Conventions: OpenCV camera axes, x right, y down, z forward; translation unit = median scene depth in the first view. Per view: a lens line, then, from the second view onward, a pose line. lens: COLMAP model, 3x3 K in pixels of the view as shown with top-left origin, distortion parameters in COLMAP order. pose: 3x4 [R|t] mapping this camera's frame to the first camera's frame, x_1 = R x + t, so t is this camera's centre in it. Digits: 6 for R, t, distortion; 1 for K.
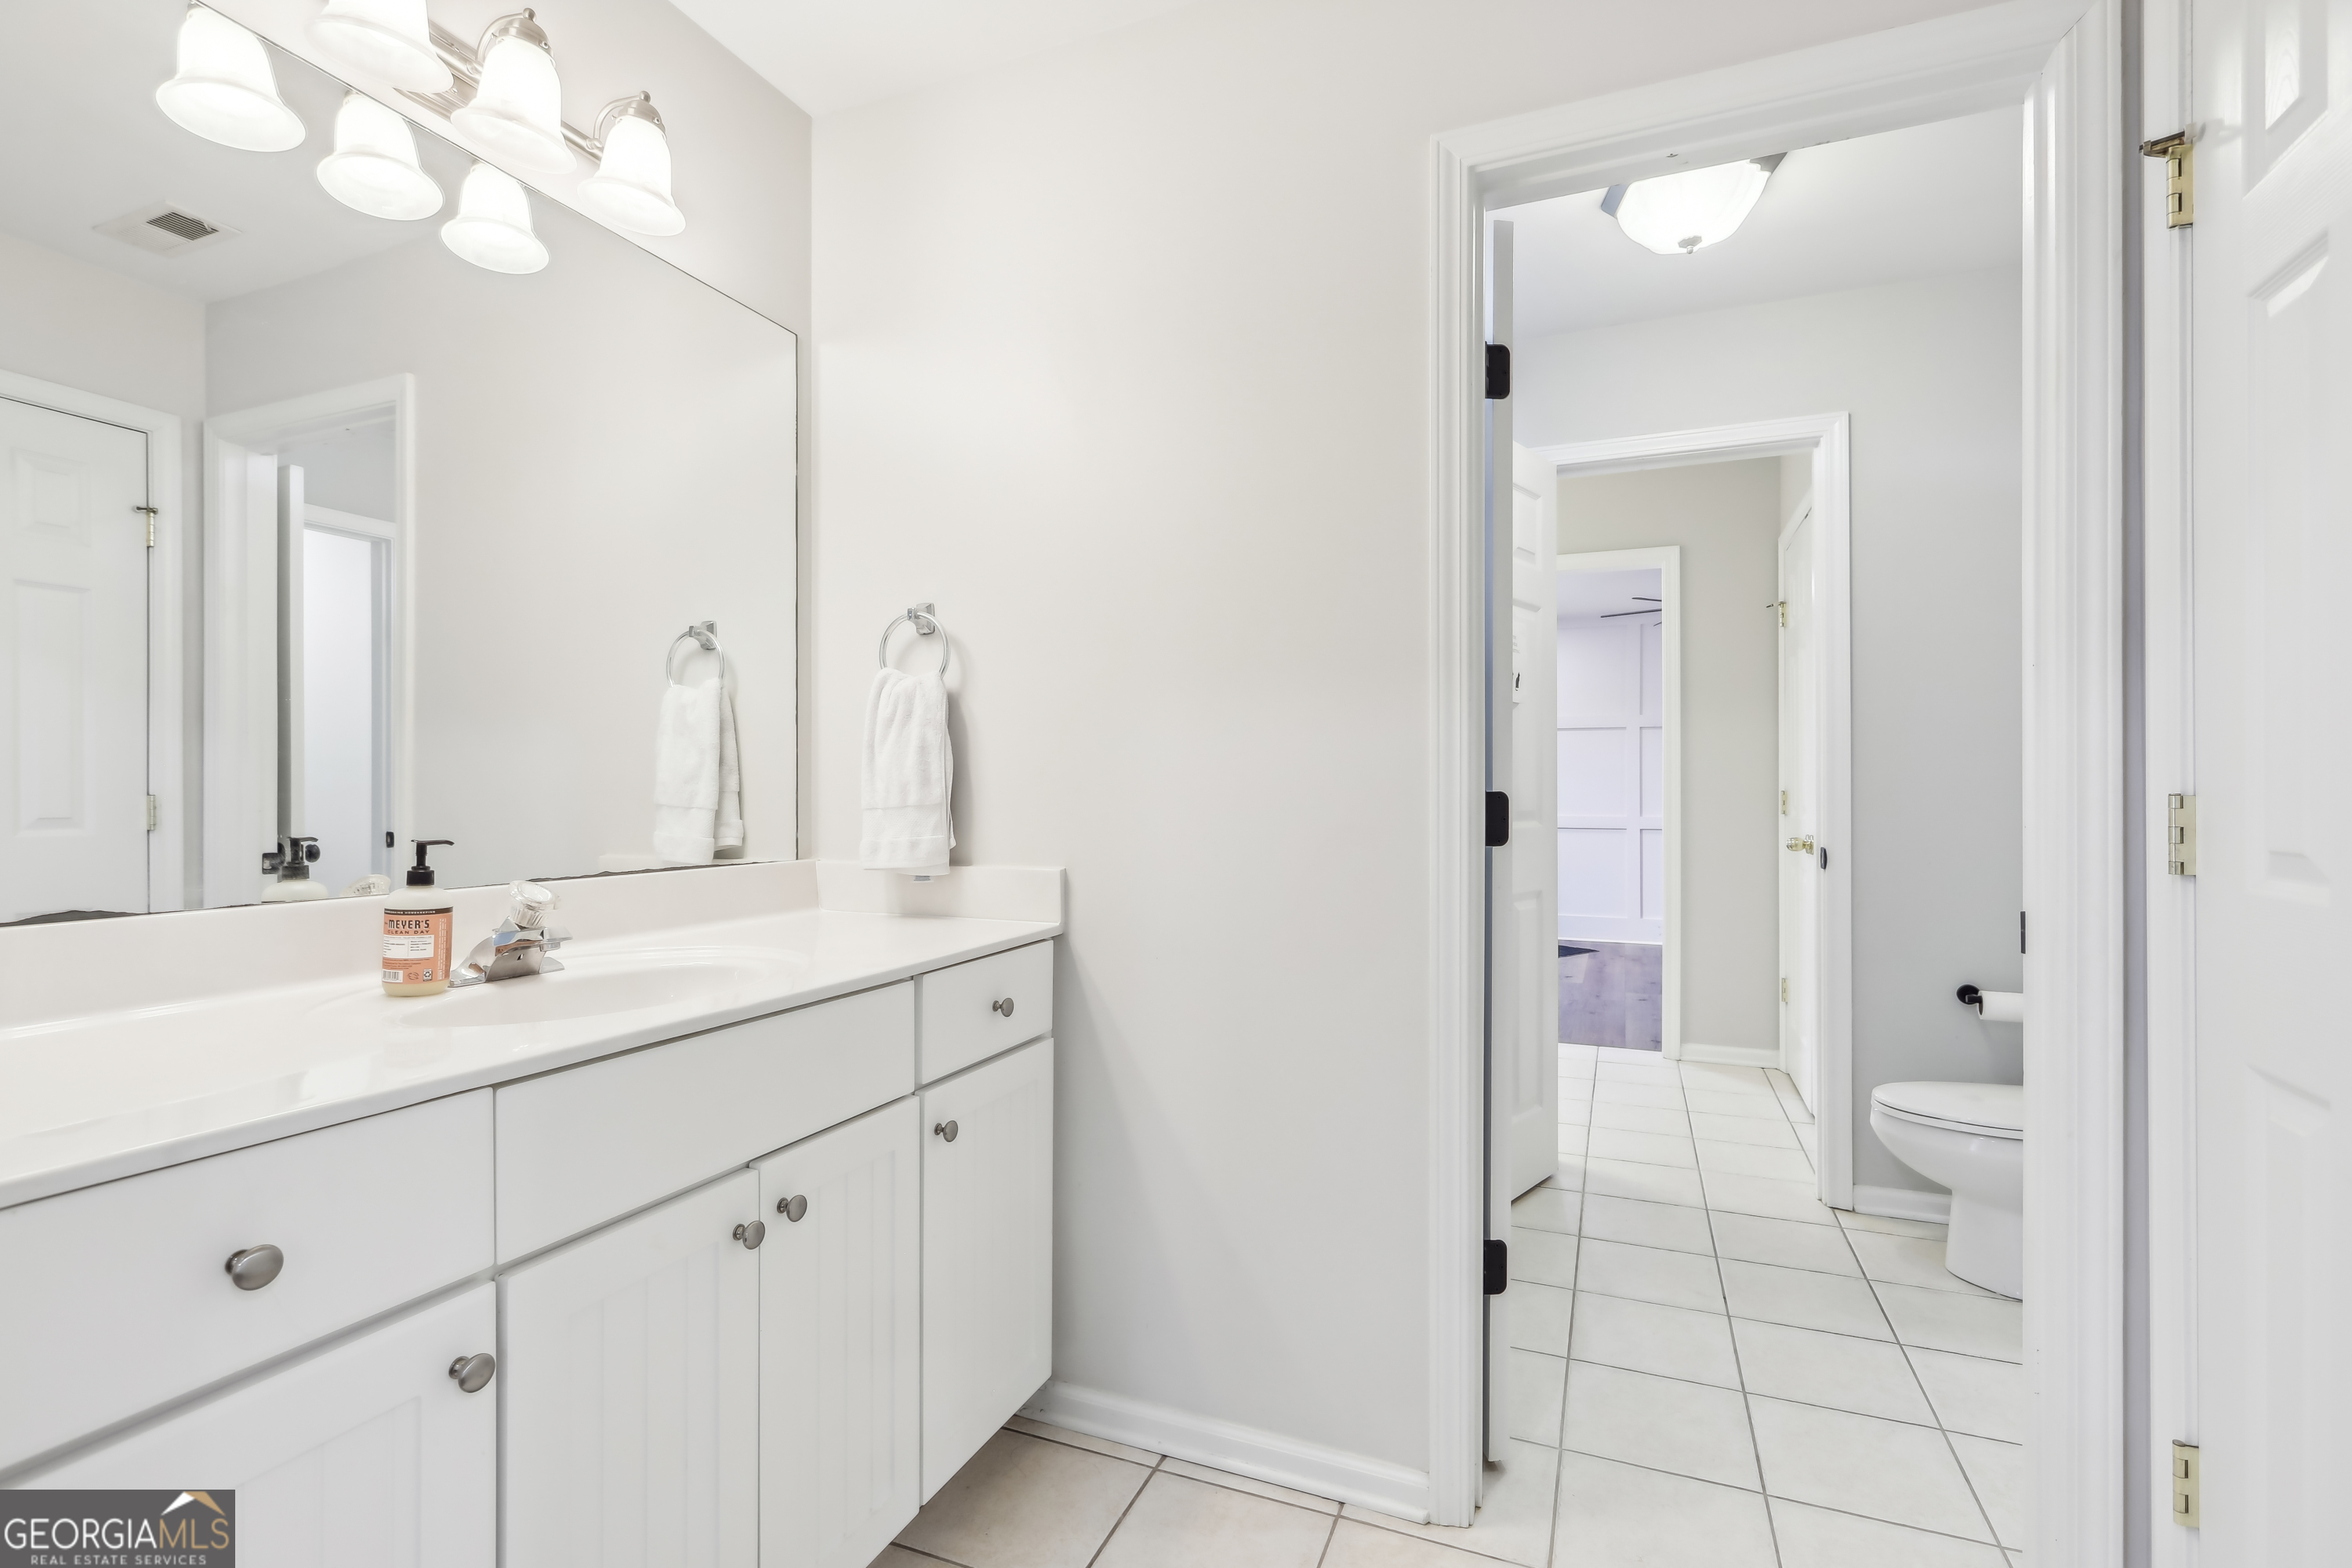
lens RADIAL K [[1083.3, 0, 1165.2], [0, 1083.3, 797.8], [0, 0, 1]] dist [-0.005999, -0.000331]
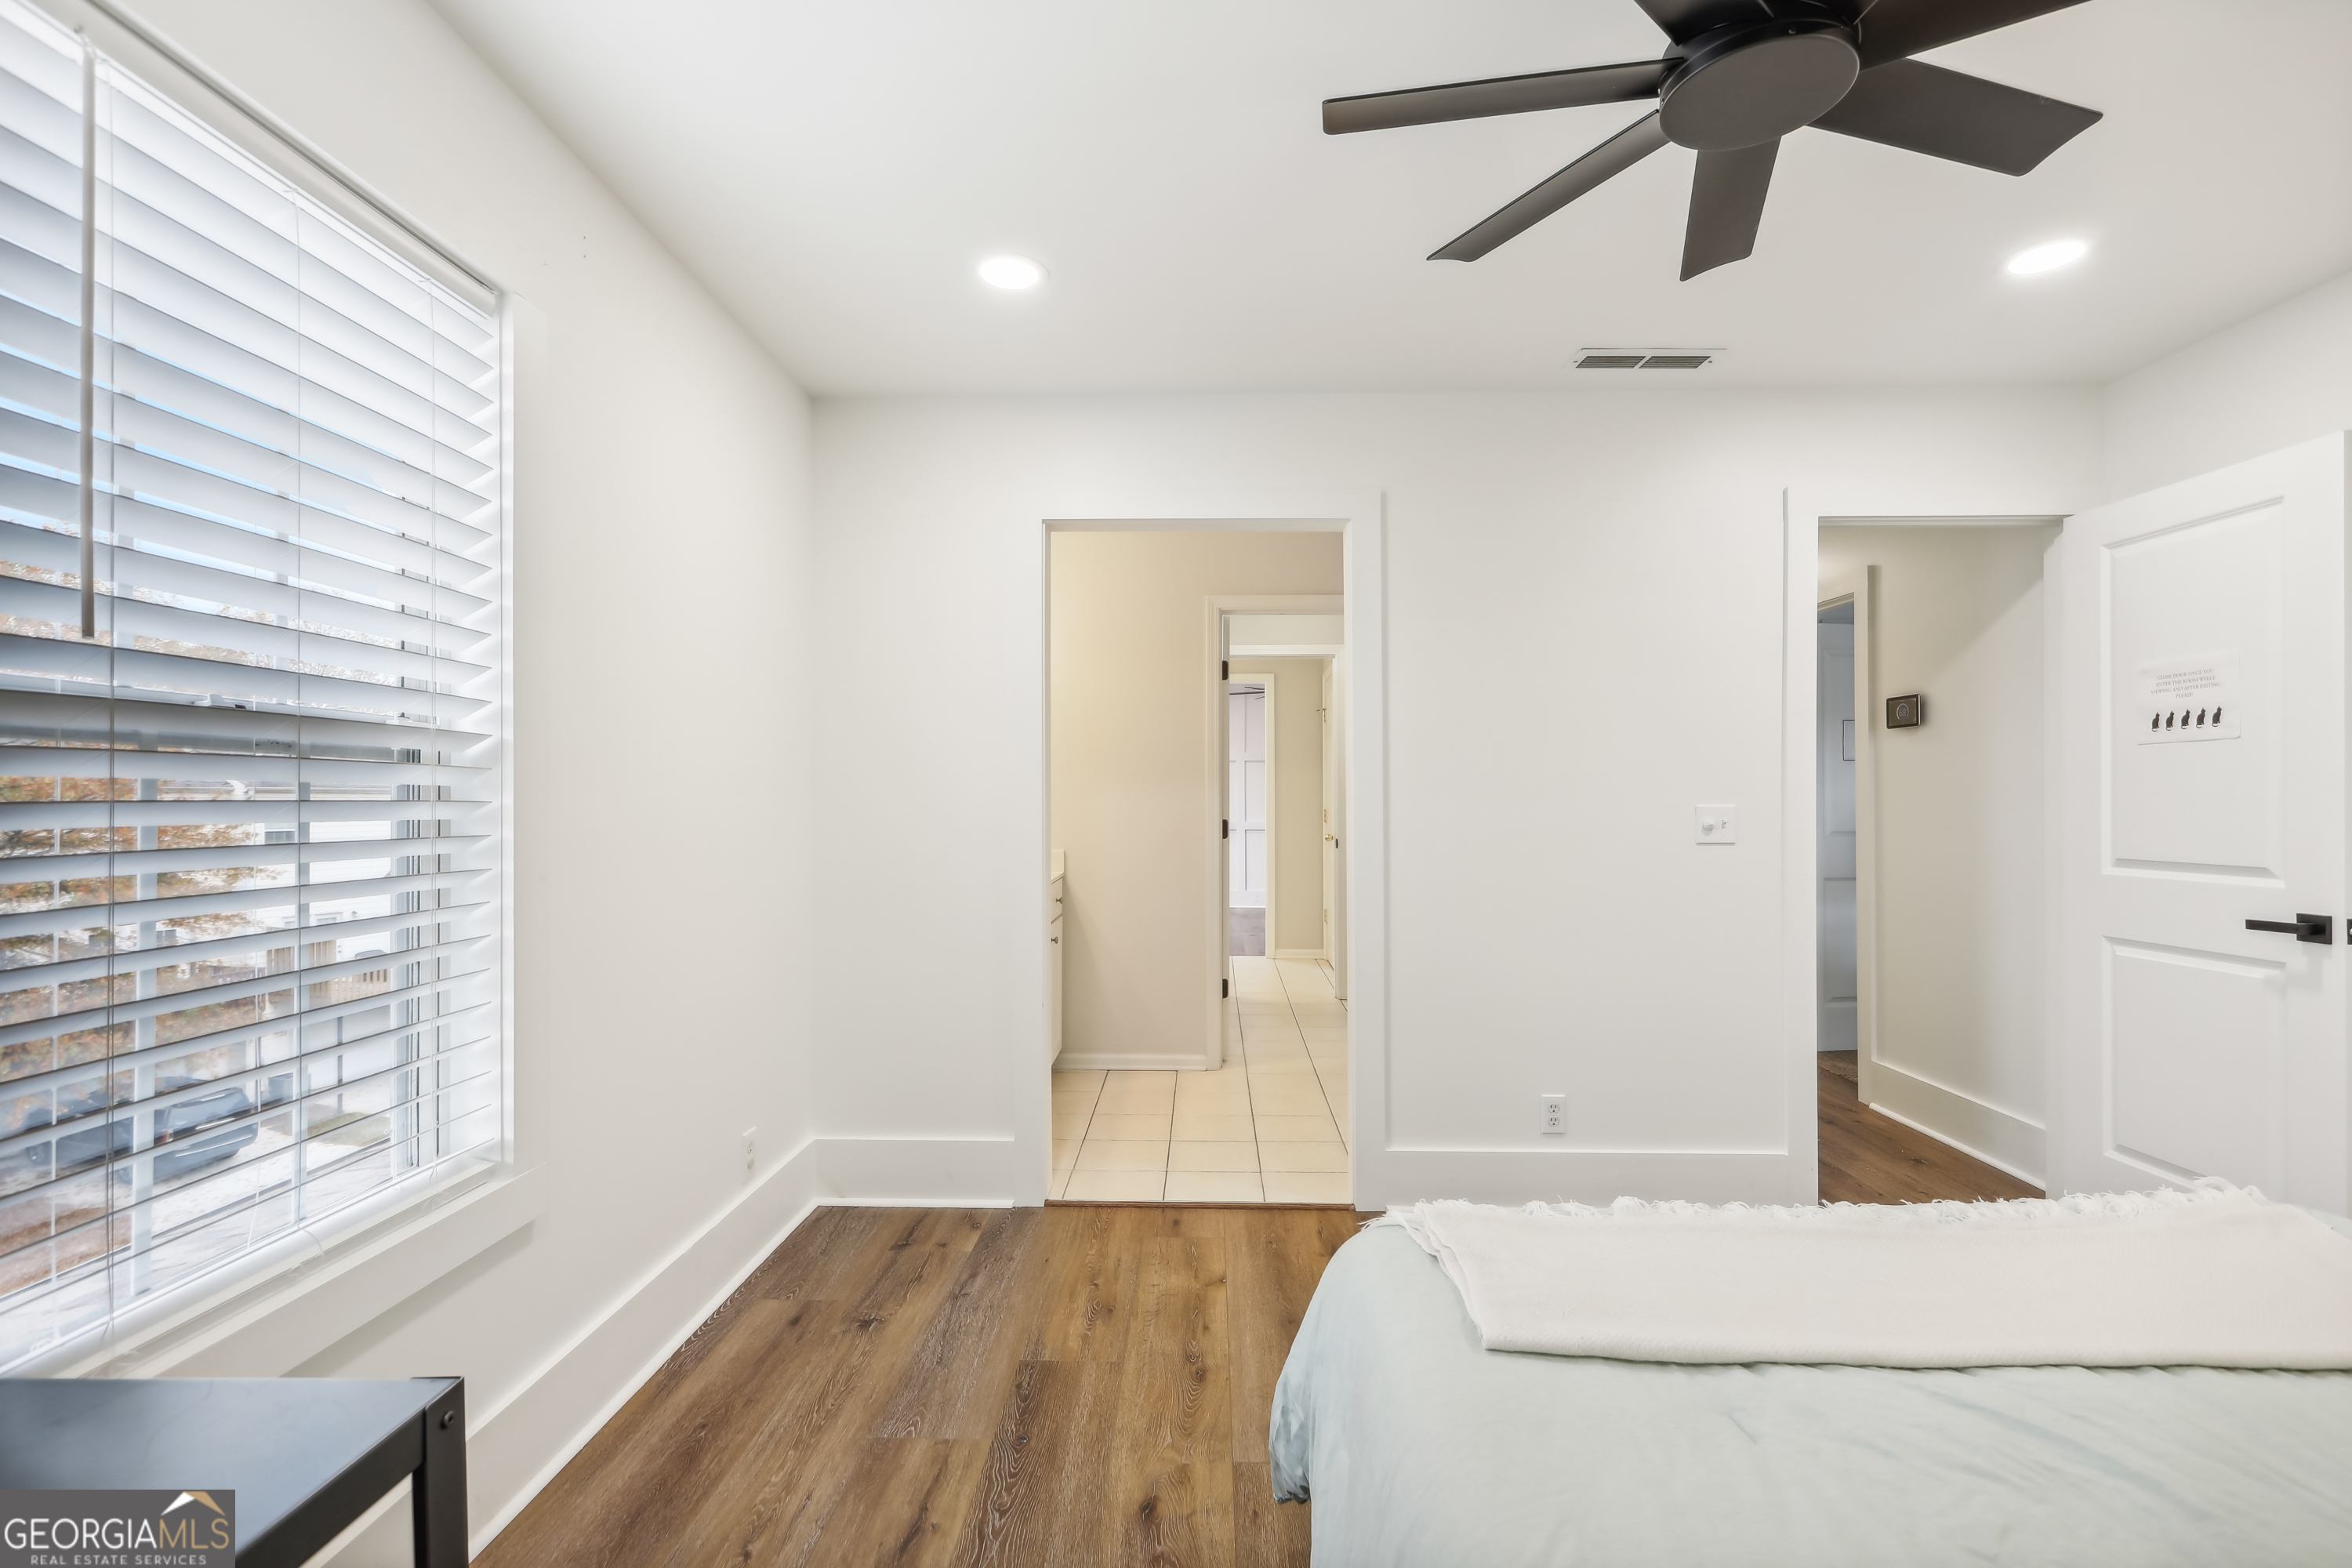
lens RADIAL K [[1083.3, 0, 1171.0], [0, 1083.3, 797.4], [0, 0, 1]] dist [-0.005999, -0.000331]
pose [[0.934210, -0.002186, 0.356716, -0.806957], [0.004315, 0.999977, -0.005173, -0.046718], [-0.356696, 0.006372, 0.934199, -1.534151]]
